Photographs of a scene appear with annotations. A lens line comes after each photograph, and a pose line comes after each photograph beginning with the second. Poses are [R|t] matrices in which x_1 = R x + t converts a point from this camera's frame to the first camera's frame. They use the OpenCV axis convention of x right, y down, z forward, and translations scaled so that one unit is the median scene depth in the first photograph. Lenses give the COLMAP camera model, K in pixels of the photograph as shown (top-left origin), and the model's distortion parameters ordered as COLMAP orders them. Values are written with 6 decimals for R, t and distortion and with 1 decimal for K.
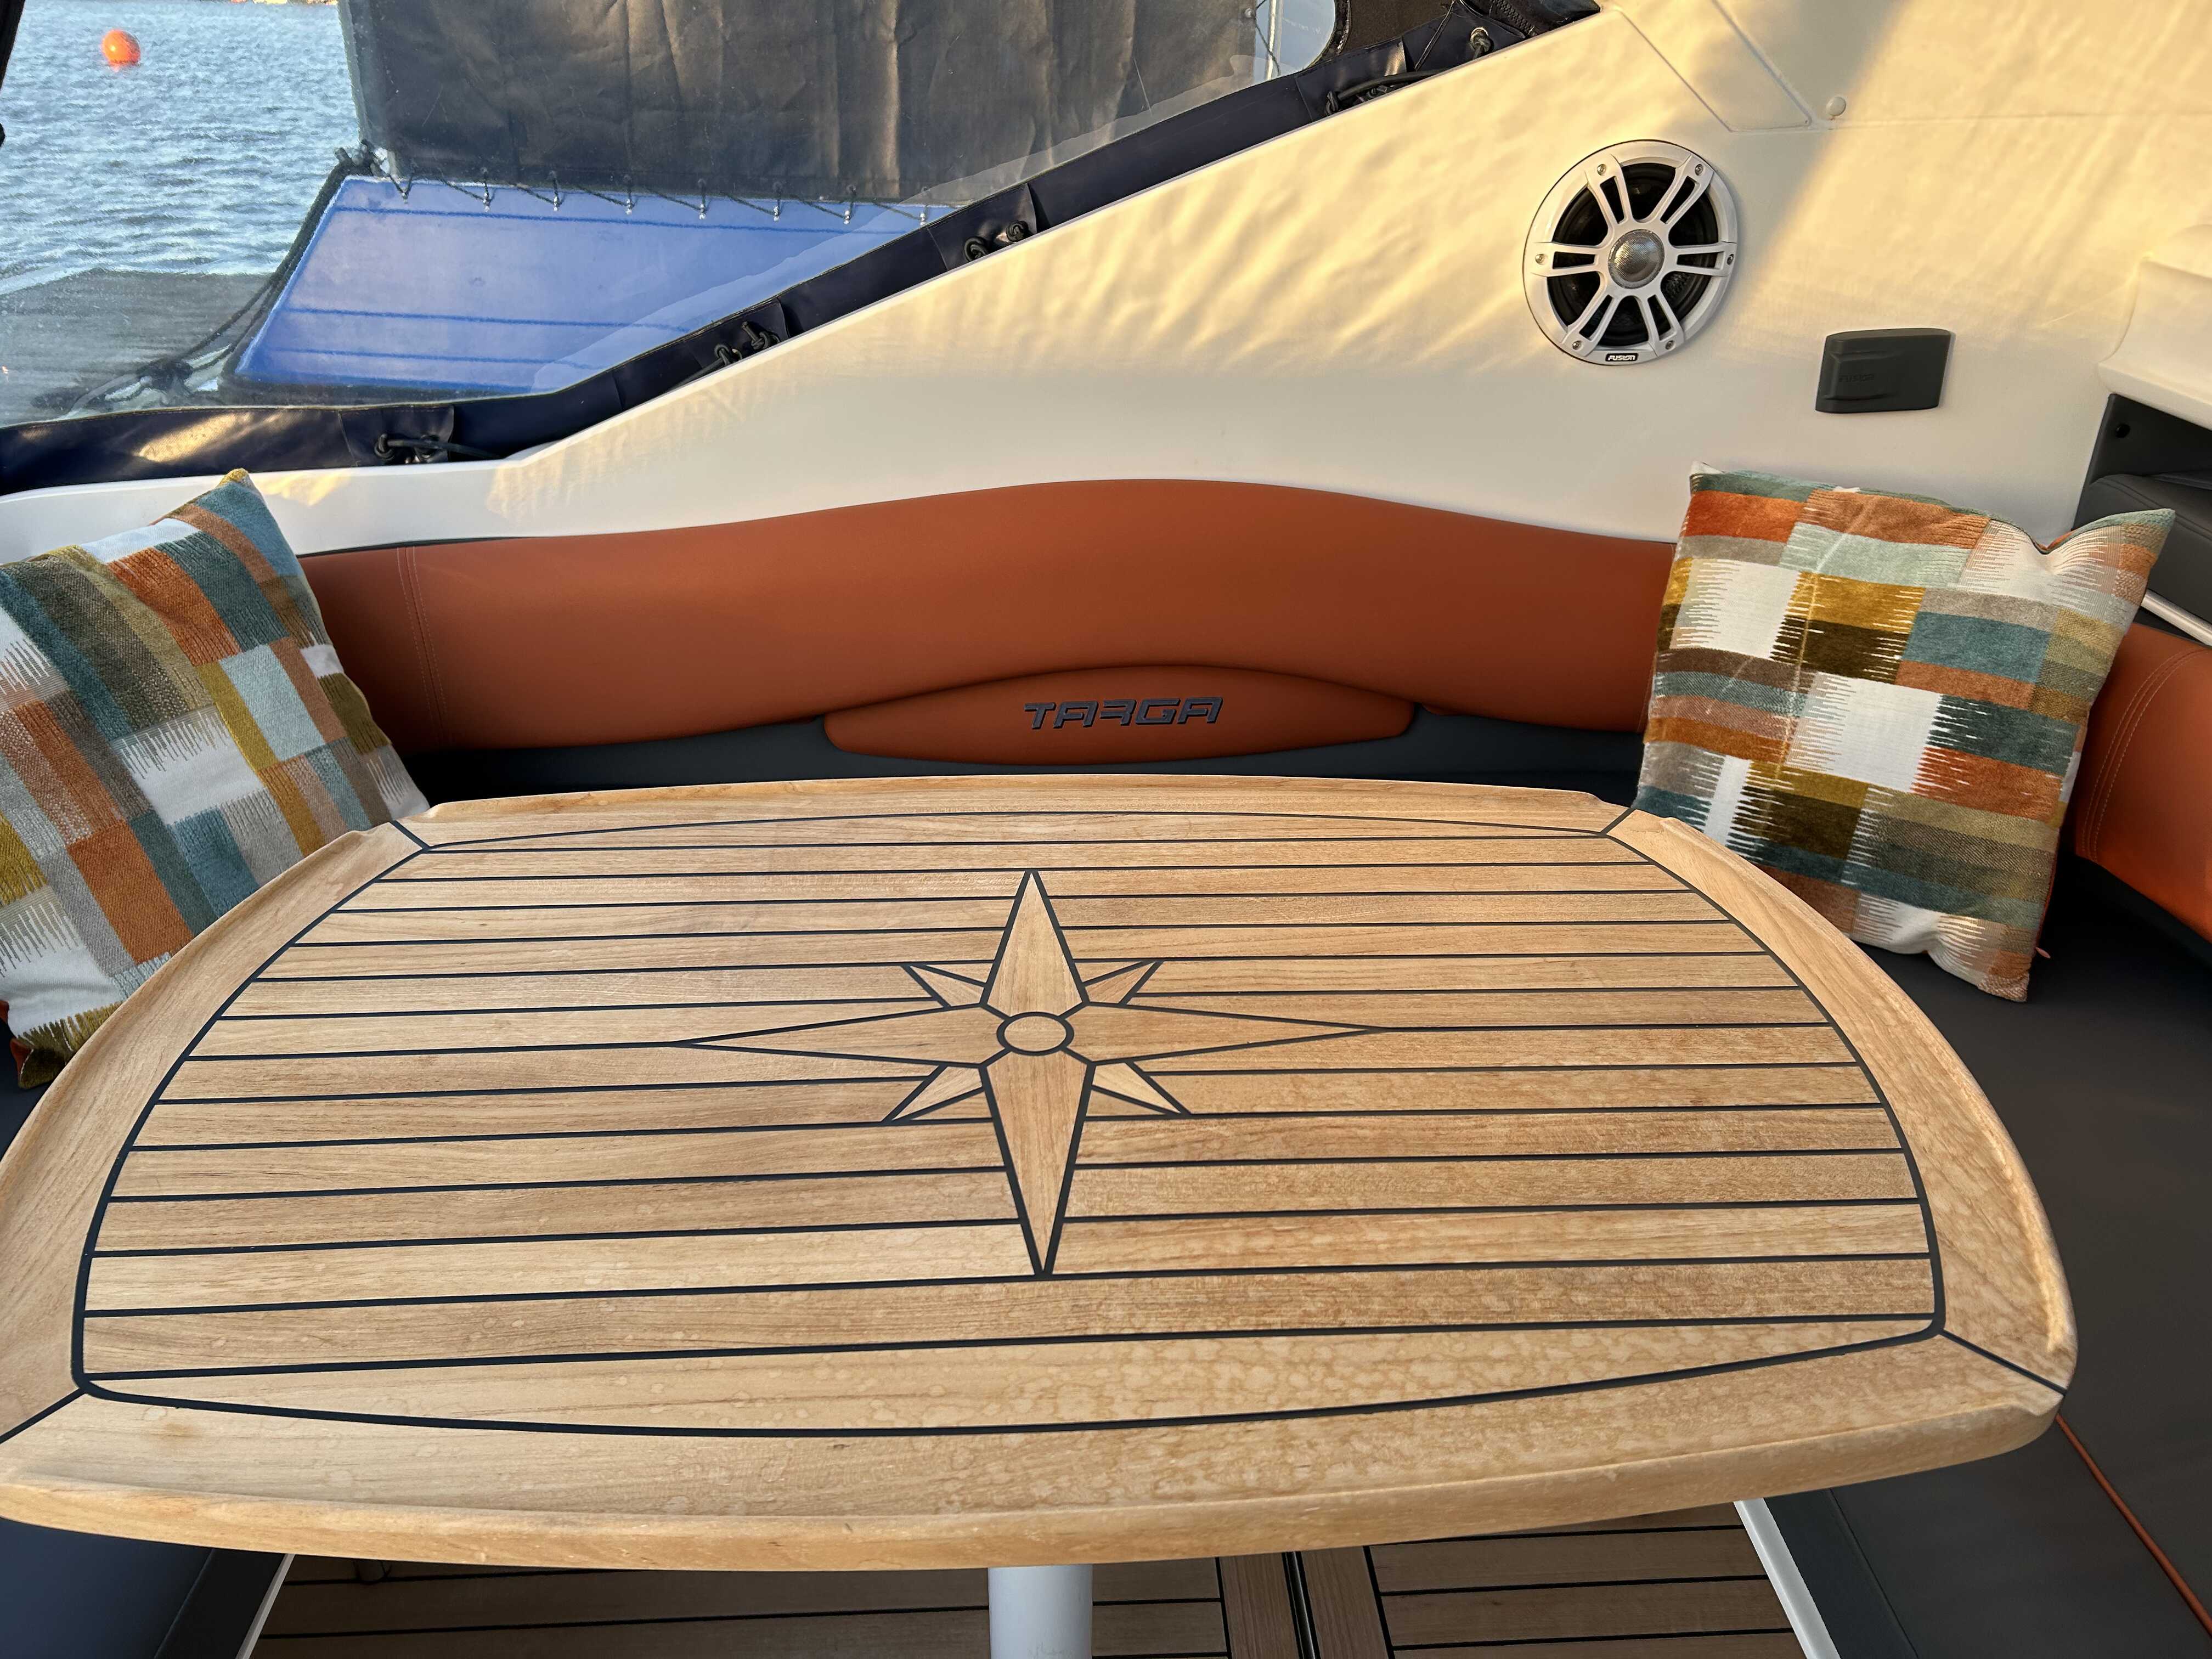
lens RADIAL K [[1664.3, 0, 1106.0], [0, 1664.3, 829.5], [0, 0, 1]] dist [0.045378, -0.050308]
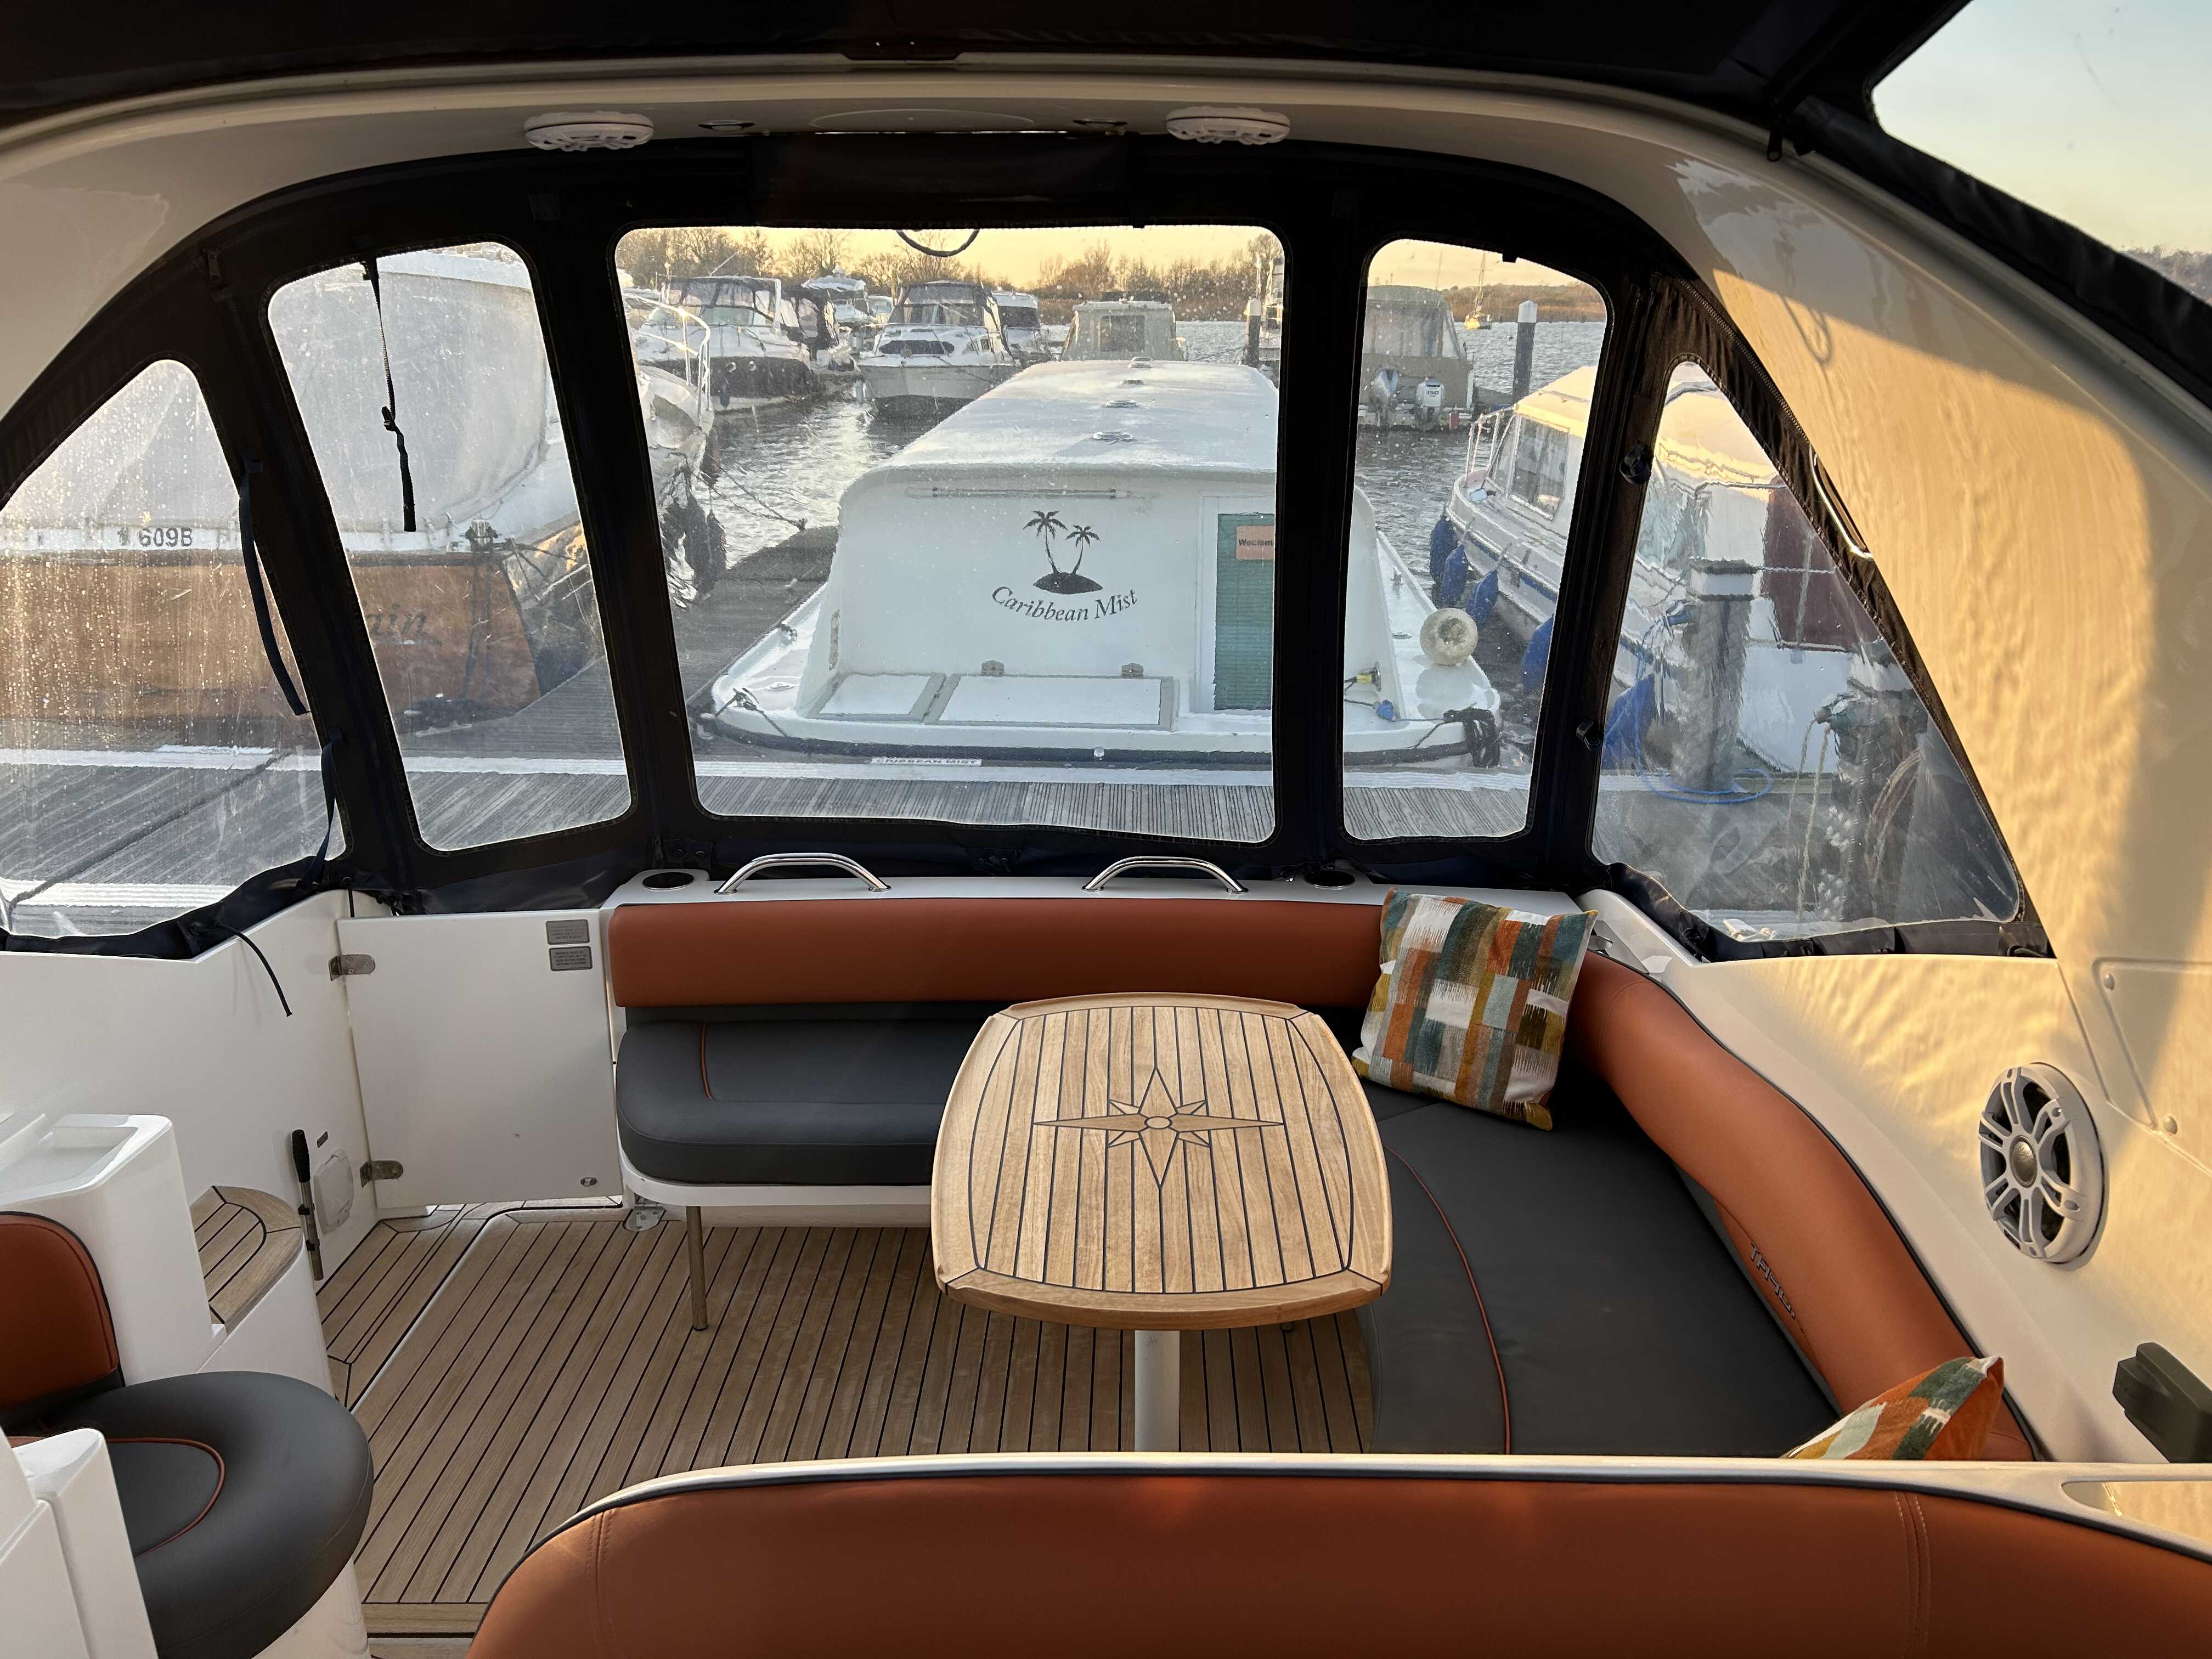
lens RADIAL K [[1664.3, 0, 1106.0], [0, 1664.3, 829.5], [0, 0, 1]] dist [0.045378, -0.050308]
pose [[-0.061731, 0.251331, -0.965931, 1.513676], [-0.455296, 0.854128, 0.251338, -0.565109], [0.888198, 0.455299, 0.061704, 0.345227]]
